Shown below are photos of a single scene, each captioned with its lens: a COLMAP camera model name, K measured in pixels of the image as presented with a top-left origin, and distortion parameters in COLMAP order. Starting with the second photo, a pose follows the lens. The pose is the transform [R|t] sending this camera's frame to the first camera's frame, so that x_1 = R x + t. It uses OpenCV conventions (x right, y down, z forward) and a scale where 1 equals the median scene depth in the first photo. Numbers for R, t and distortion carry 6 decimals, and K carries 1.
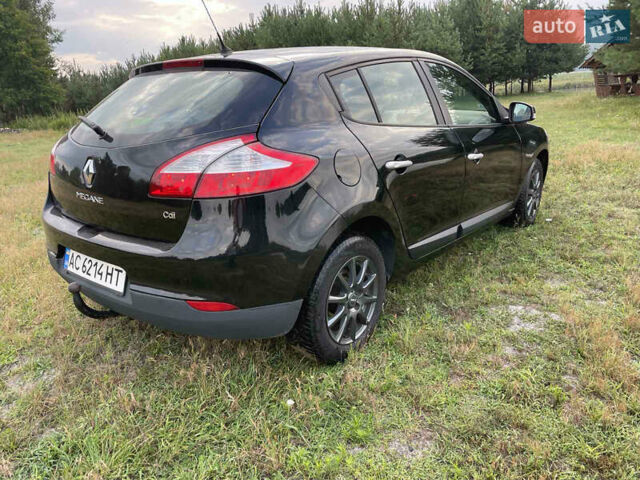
lens RADIAL K [[472.4, 0, 317.6], [0, 472.4, 240.2], [0, 0, 1]] dist [0.011630, -0.004061]
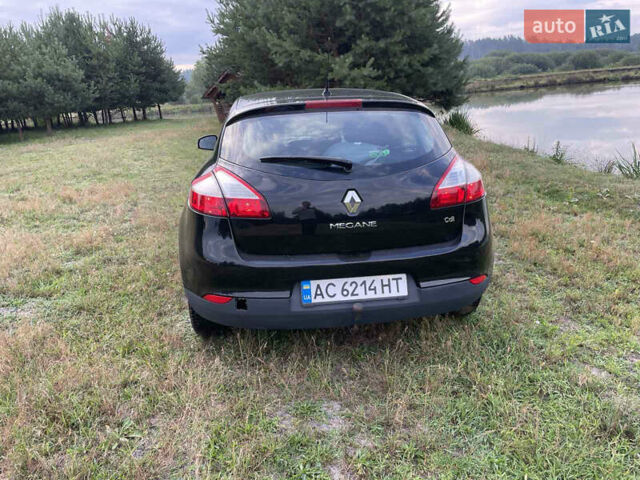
lens RADIAL K [[472.4, 0, 317.6], [0, 472.4, 240.2], [0, 0, 1]] dist [0.011630, -0.004061]
pose [[0.712053, -0.194039, 0.674781, -1.245095], [0.229955, 0.972498, 0.036992, -0.110200], [-0.663401, 0.128829, 0.737090, 0.235184]]
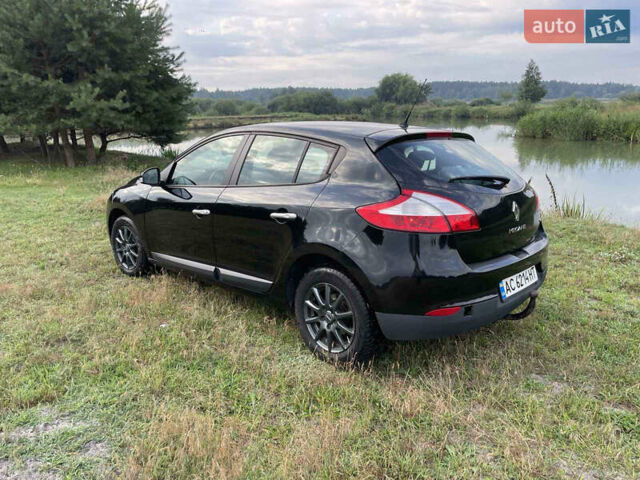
lens RADIAL K [[472.4, 0, 317.6], [0, 472.4, 240.2], [0, 0, 1]] dist [0.011630, -0.004061]
pose [[0.123206, -0.188401, 0.974333, -1.838105], [0.301184, 0.942603, 0.144180, -0.419367], [-0.945573, 0.275690, 0.172878, 1.273117]]
